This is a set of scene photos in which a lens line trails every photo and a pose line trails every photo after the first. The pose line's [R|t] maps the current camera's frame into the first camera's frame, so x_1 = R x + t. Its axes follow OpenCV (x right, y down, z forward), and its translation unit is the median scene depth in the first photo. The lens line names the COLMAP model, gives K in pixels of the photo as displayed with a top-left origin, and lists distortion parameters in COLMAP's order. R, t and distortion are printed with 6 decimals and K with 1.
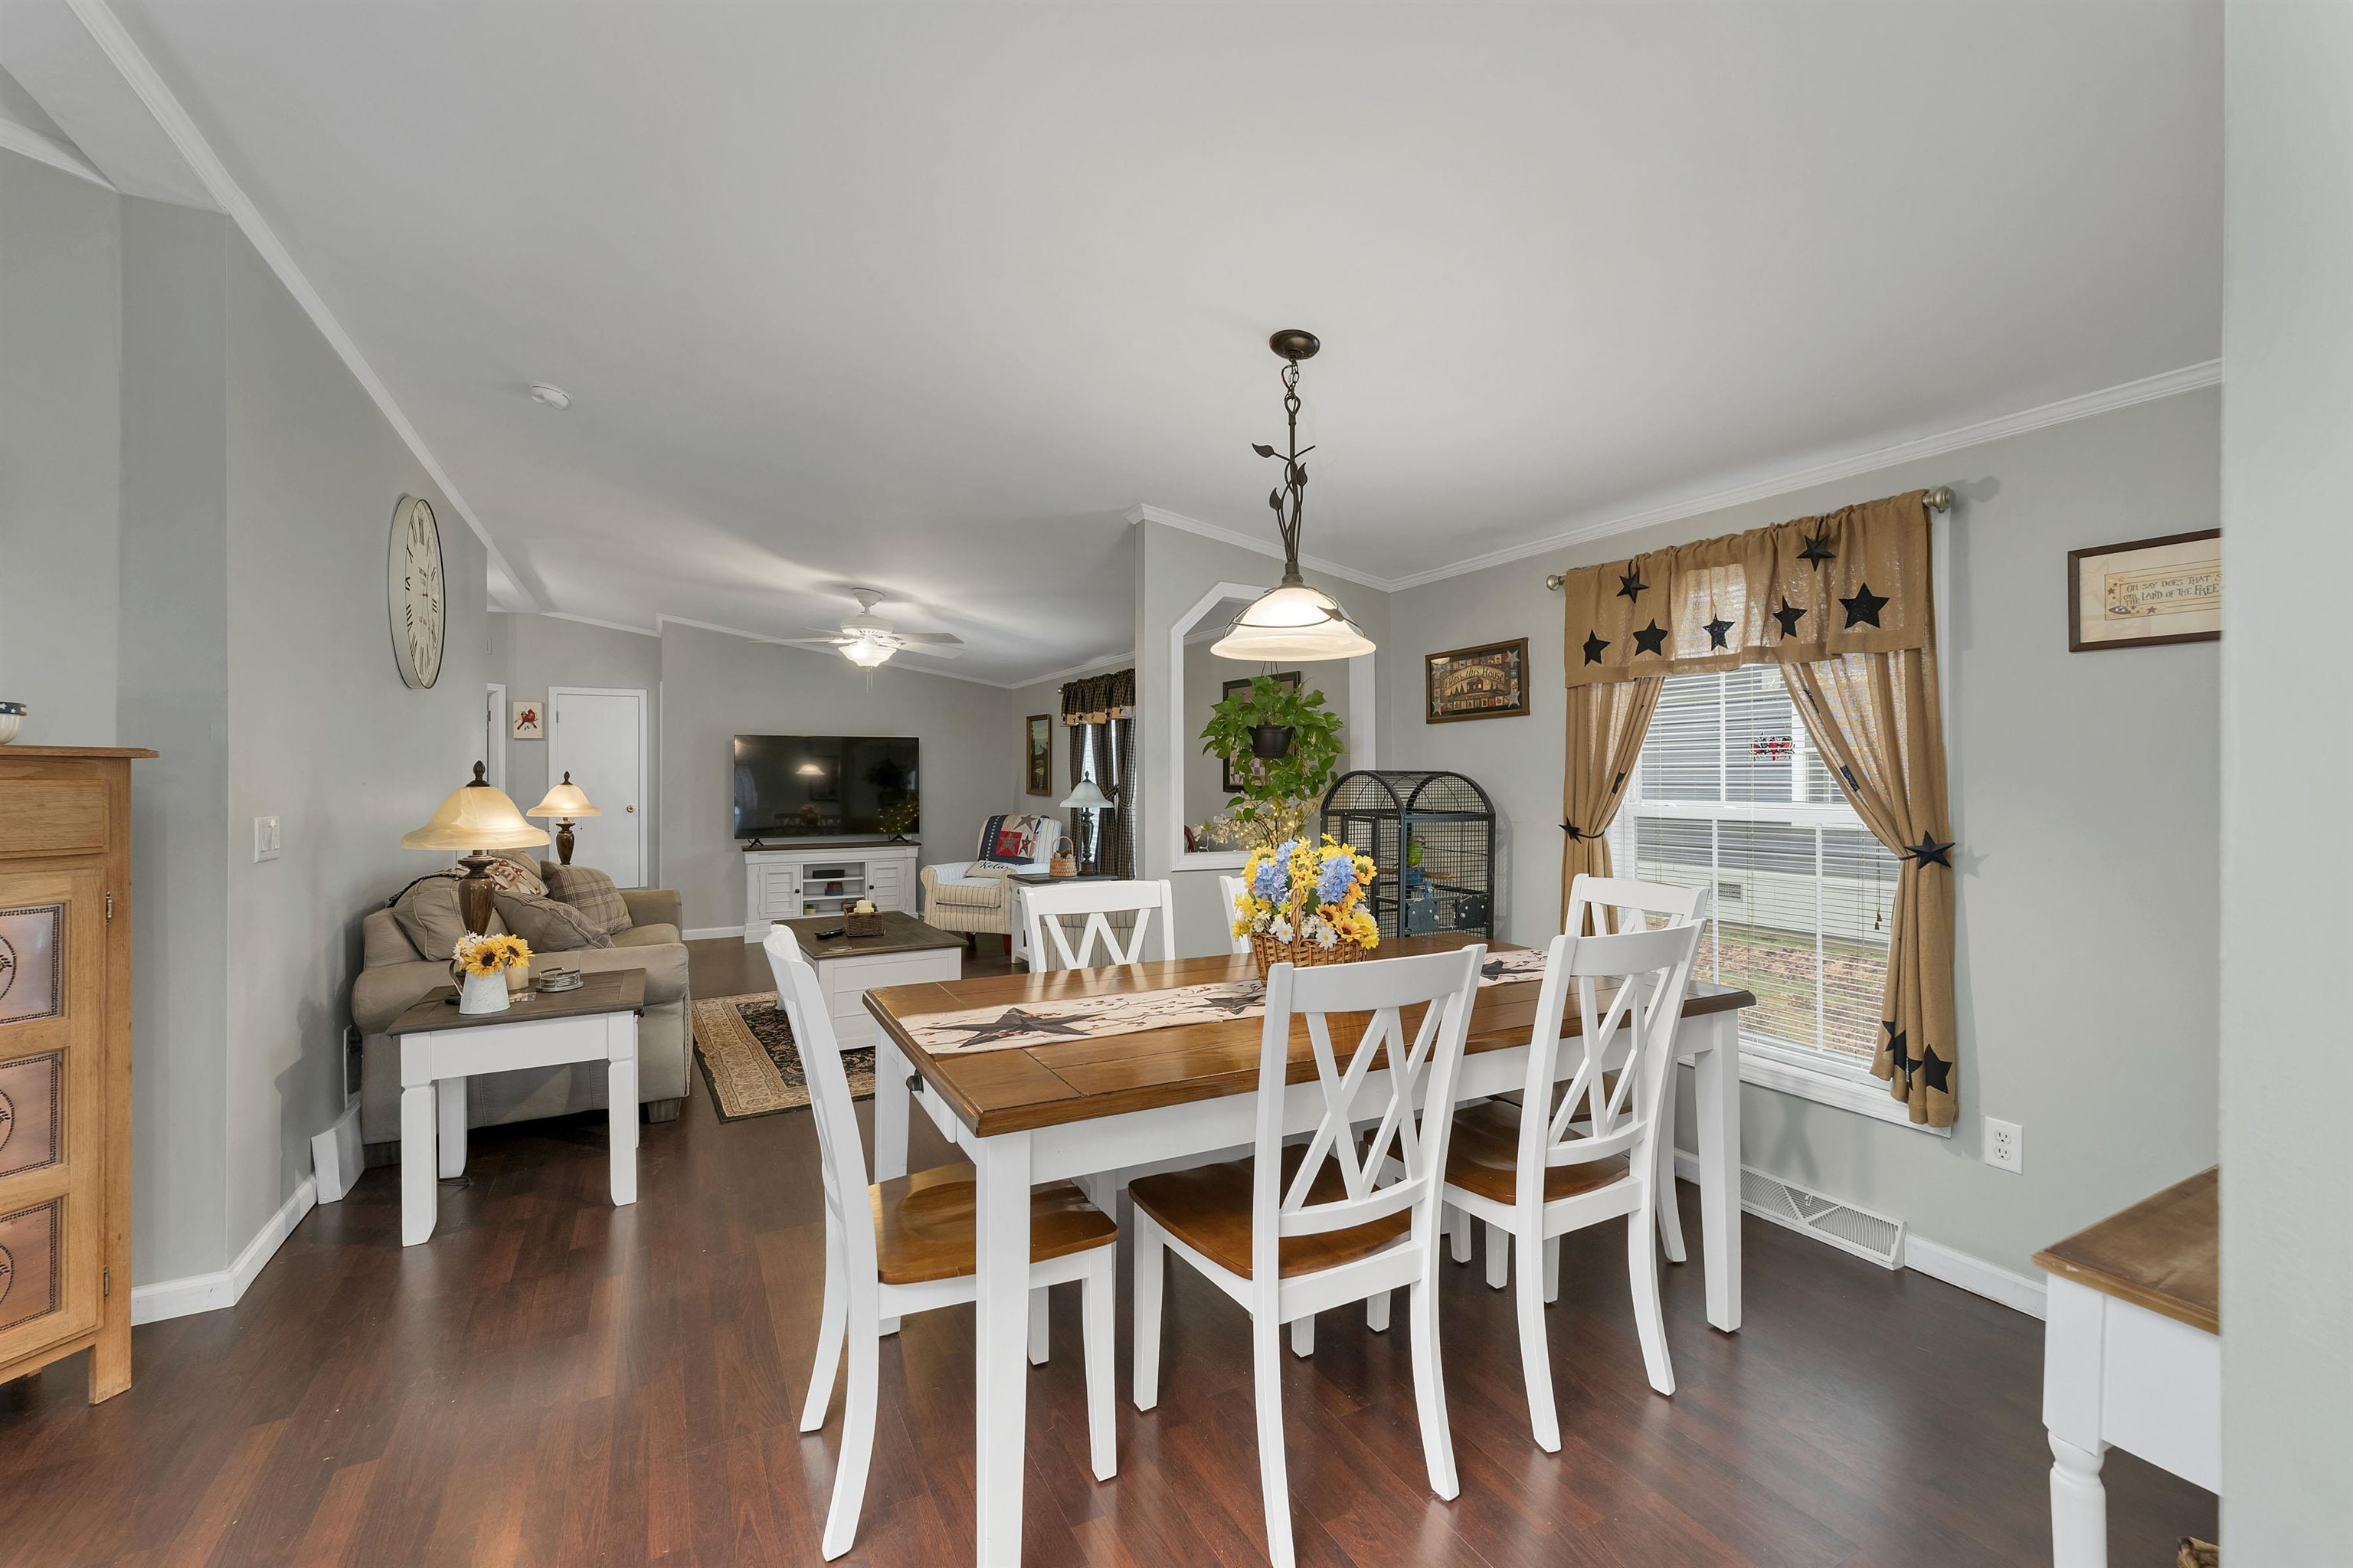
lens RADIAL K [[968.0, 0, 1171.6], [0, 968.0, 772.1], [0, 0, 1]] dist [0.001618, -0.000957]
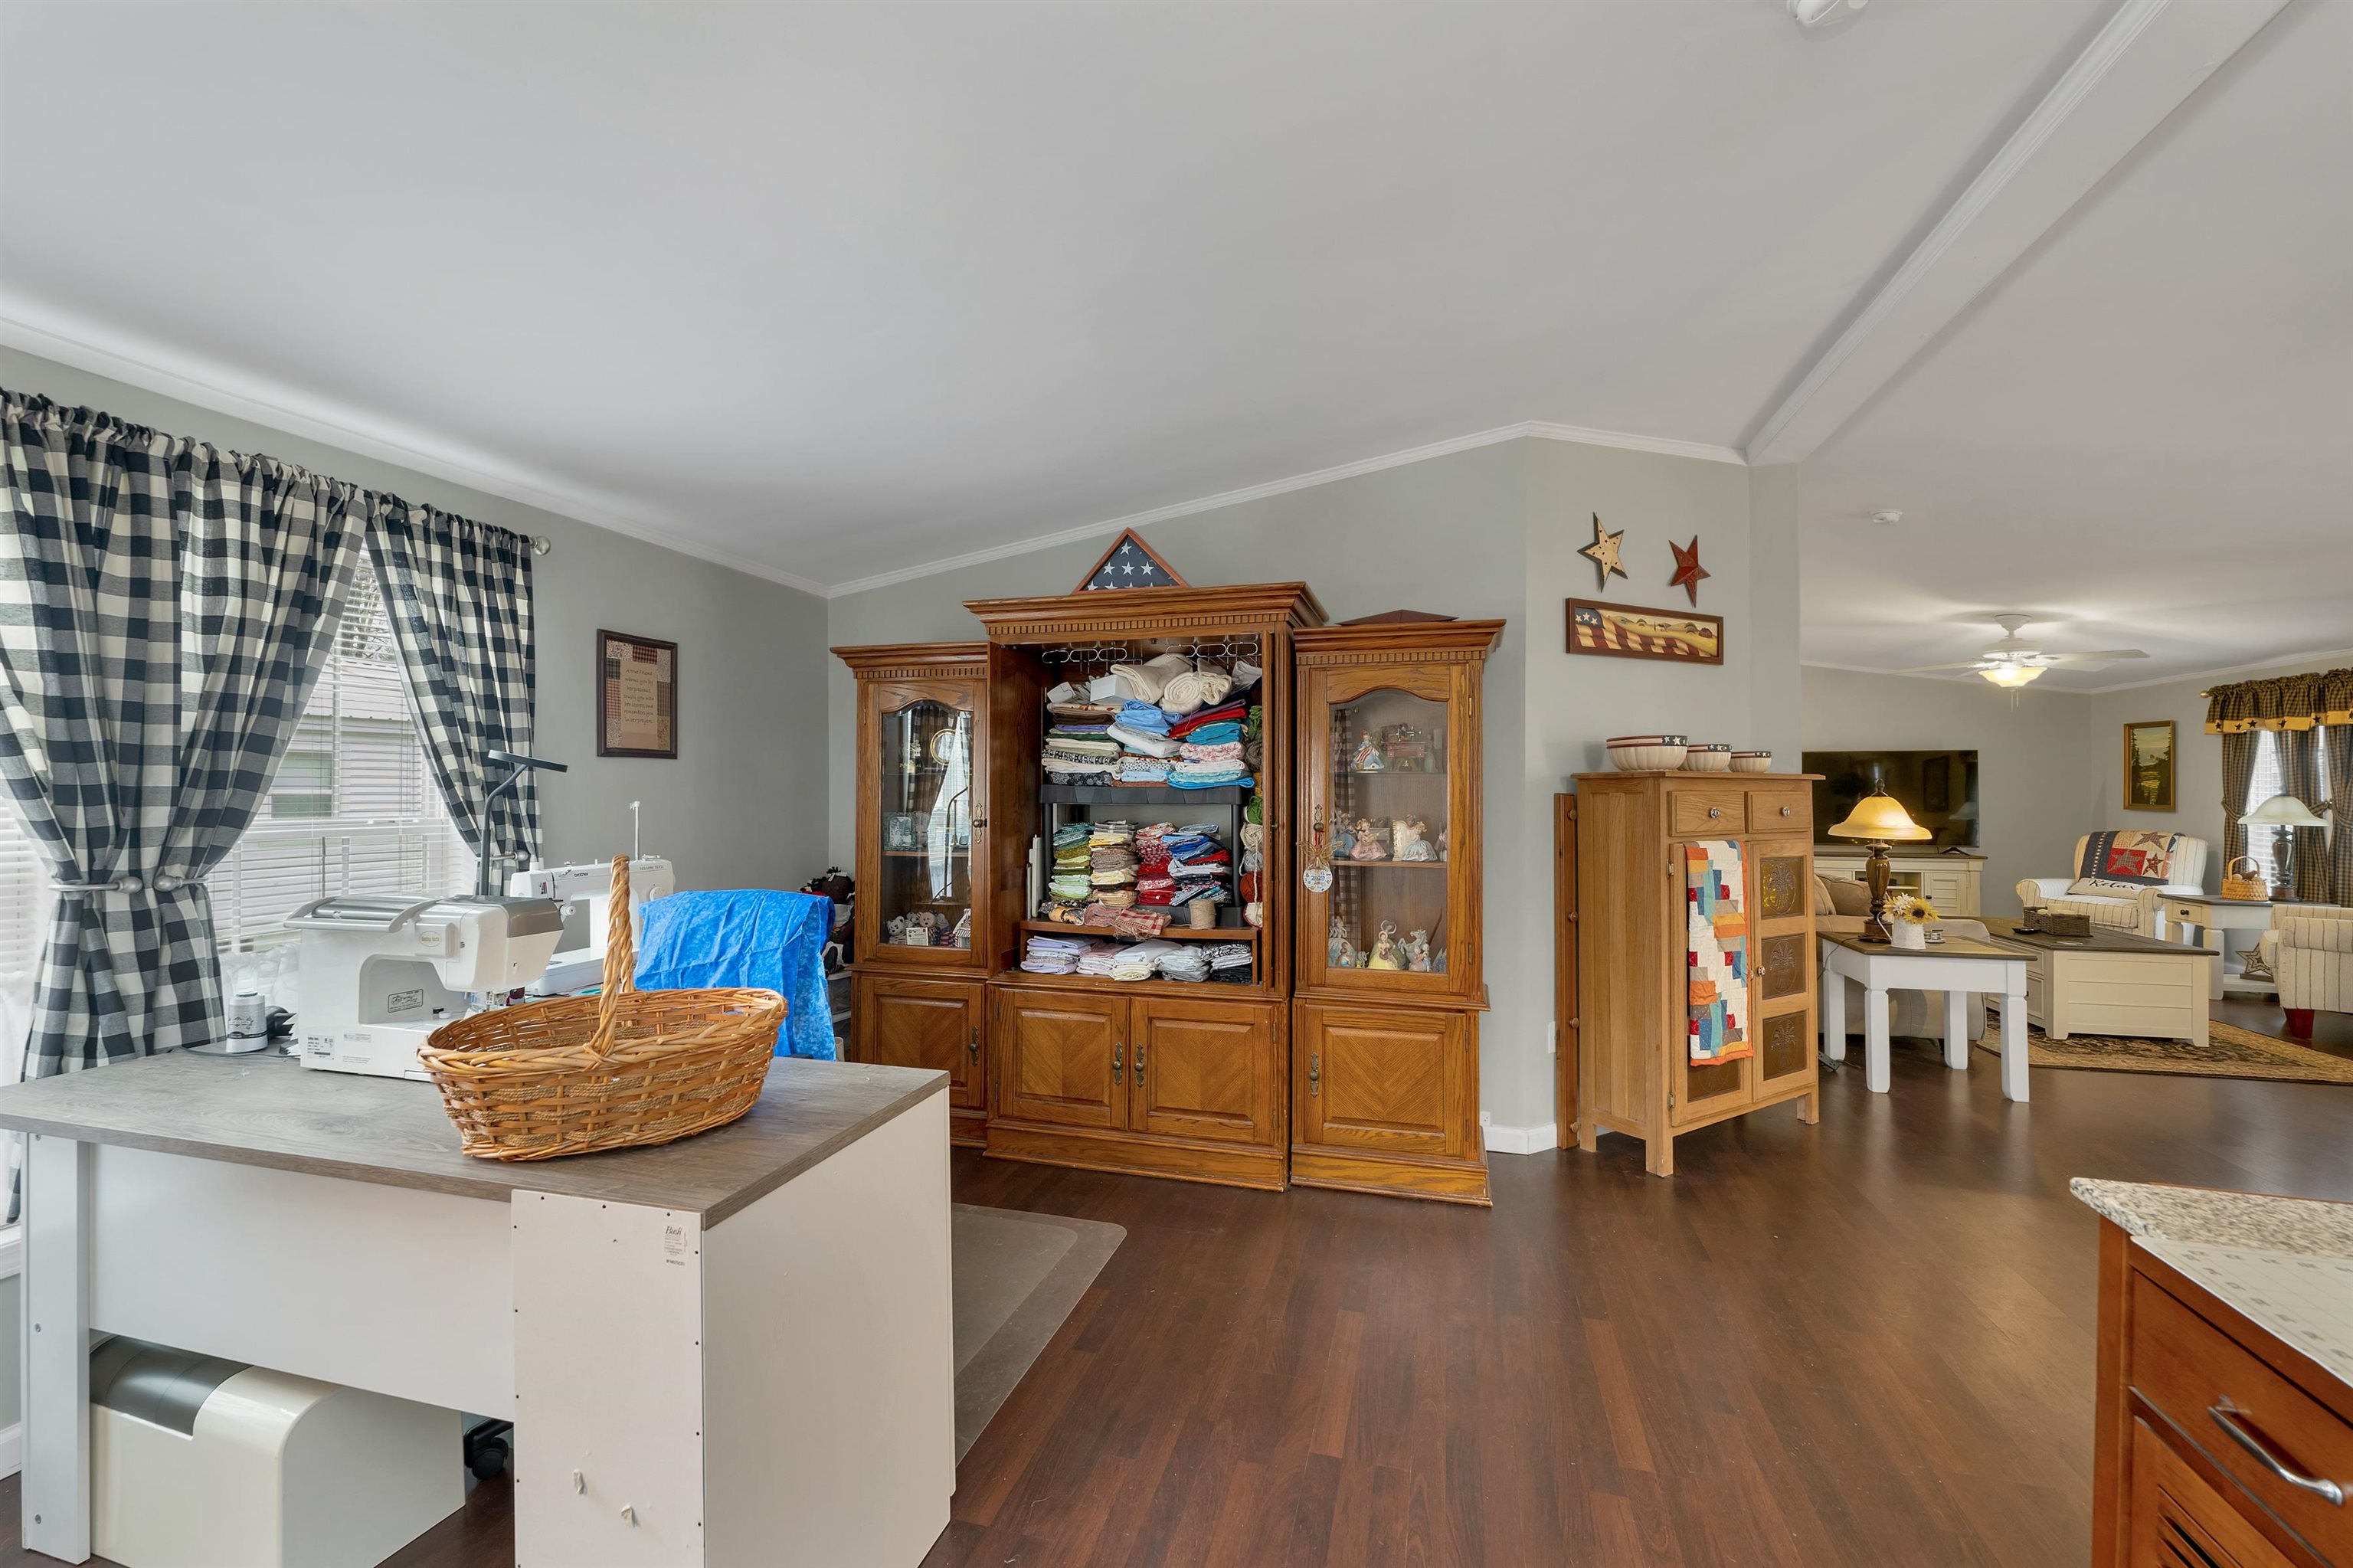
lens RADIAL K [[968.0, 0, 1184.5], [0, 968.0, 785.7], [0, 0, 1]] dist [0.001618, -0.000957]
pose [[0.718013, 0.002123, -0.696027, -0.388665], [0.000073, 0.999995, 0.003125, -0.005595], [0.696030, -0.002294, 0.718009, -0.690172]]
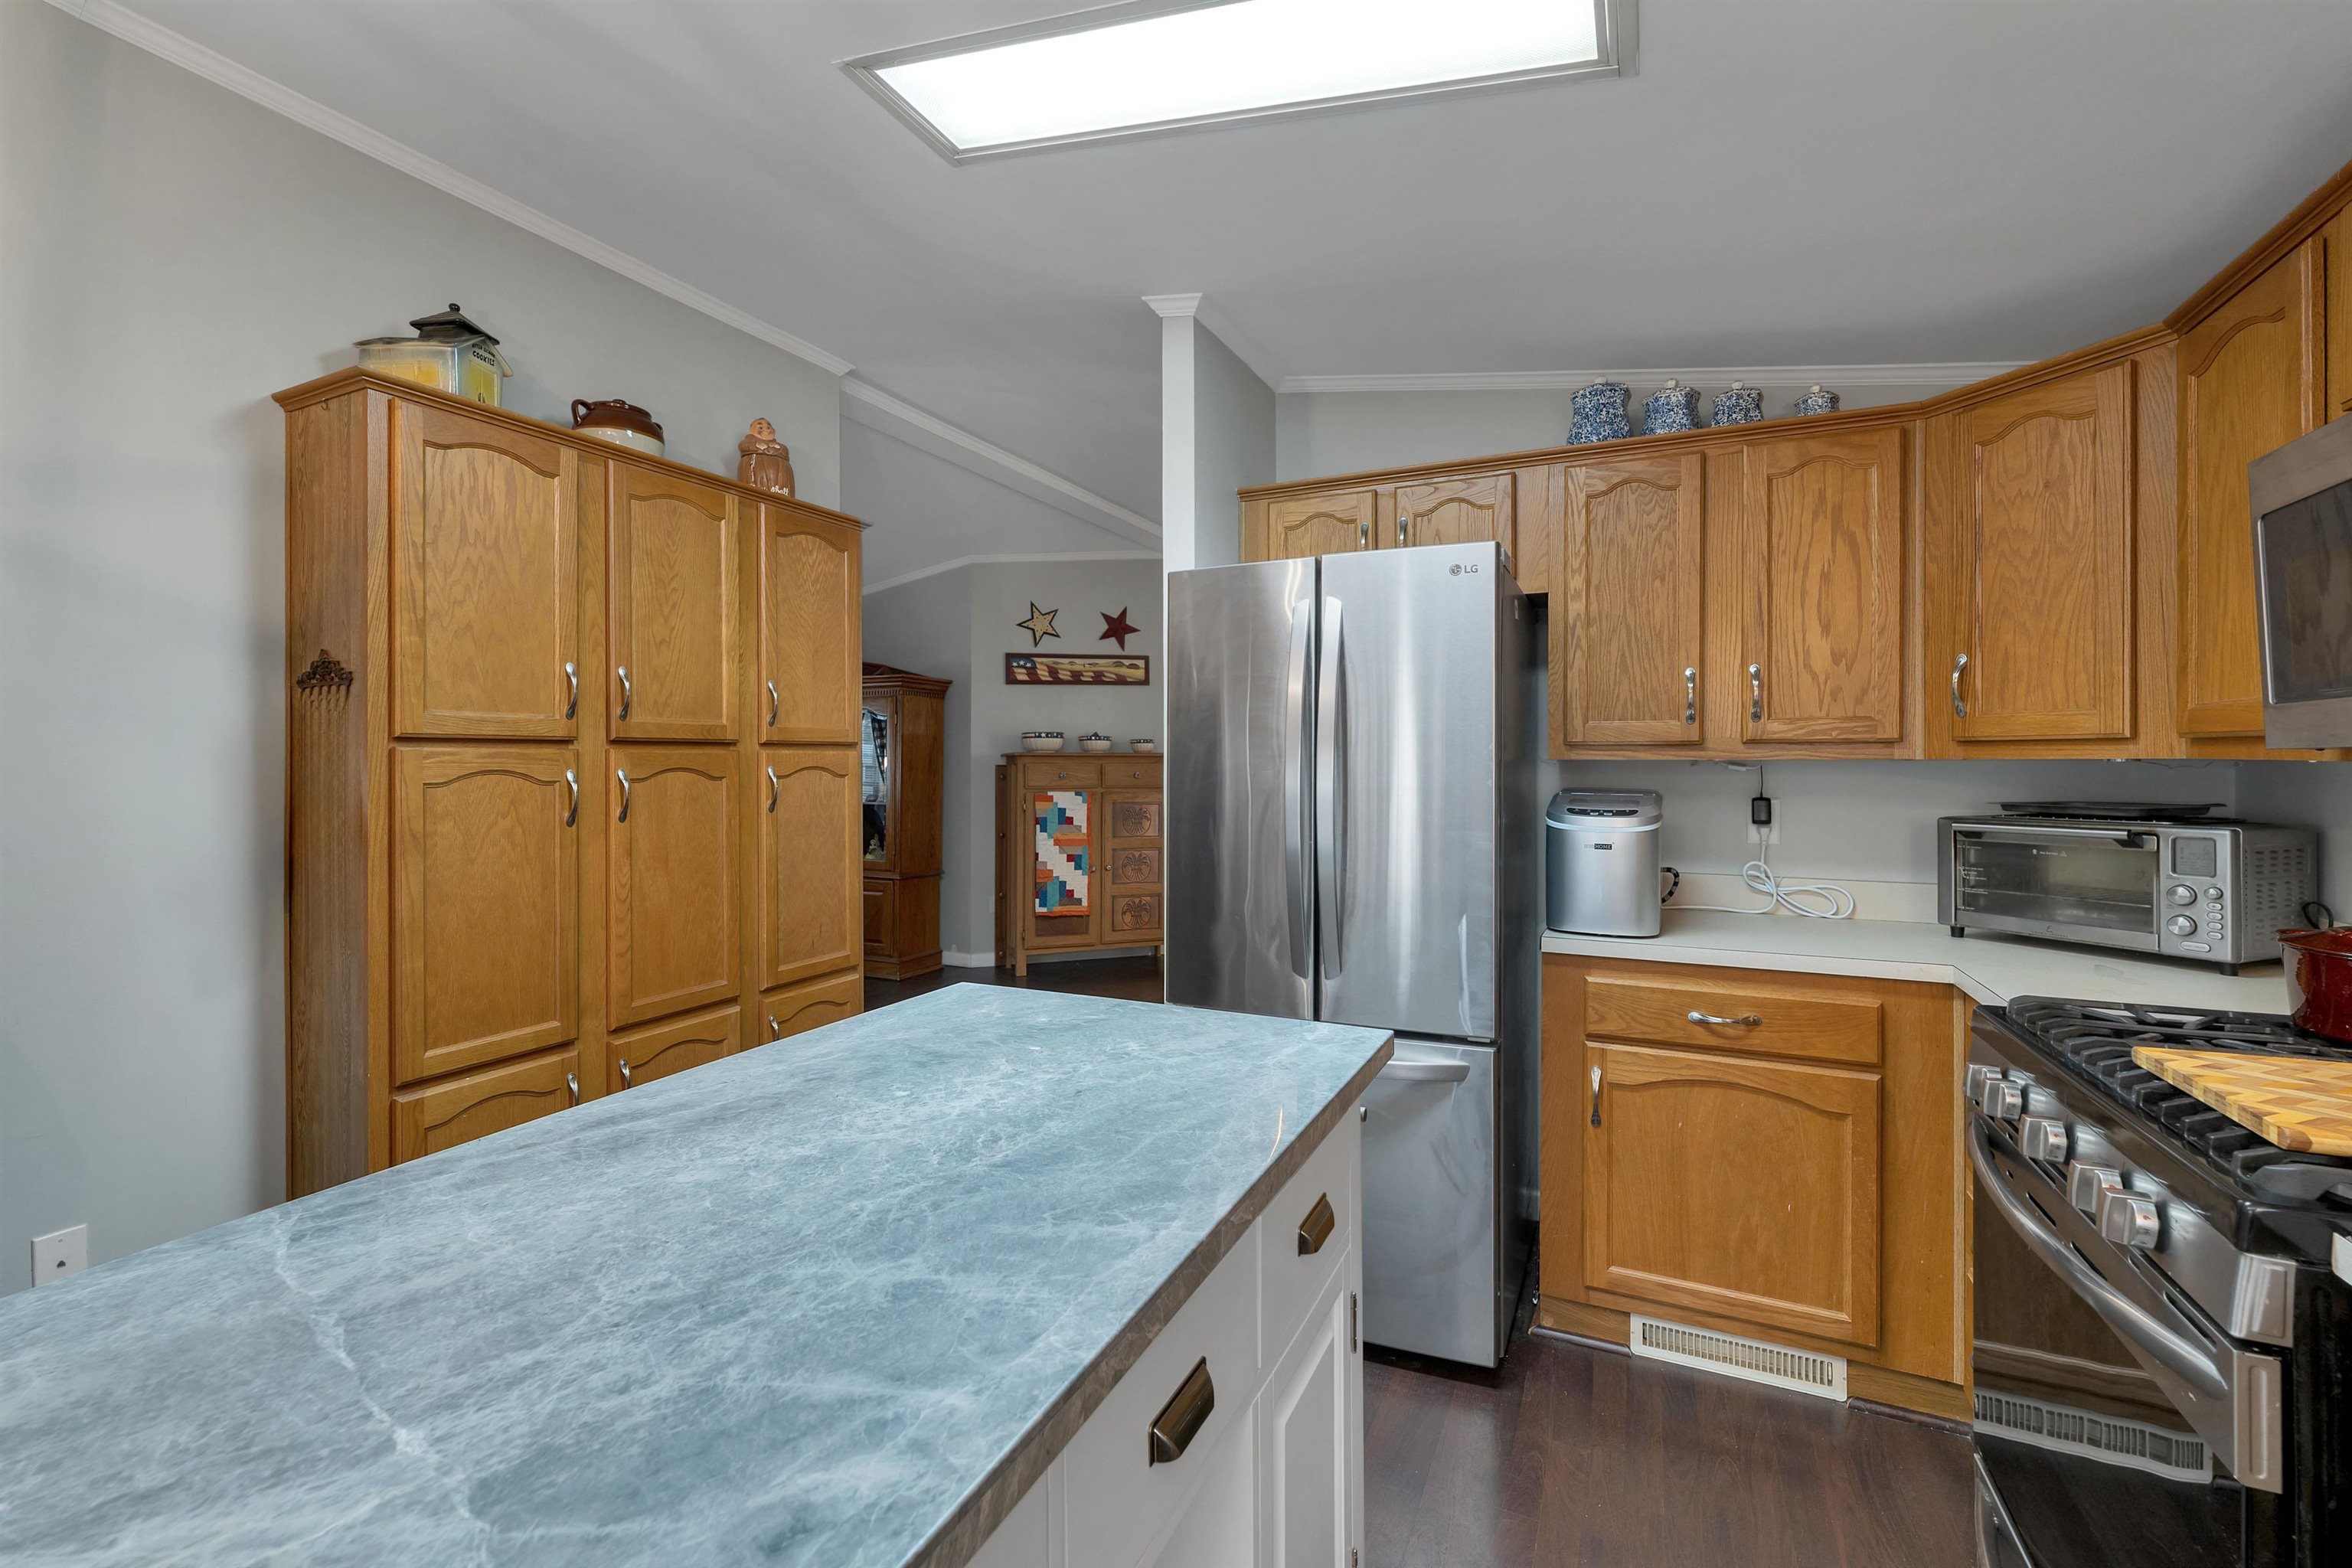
lens RADIAL K [[967.6, 0, 1171.3], [0, 967.6, 765.3], [0, 0, 1]] dist [0.001618, -0.000957]
pose [[0.584257, 0.007163, -0.811537, 0.764841], [0.002590, 0.999939, 0.010691, -0.011459], [0.811565, -0.008348, 0.584203, -0.478991]]
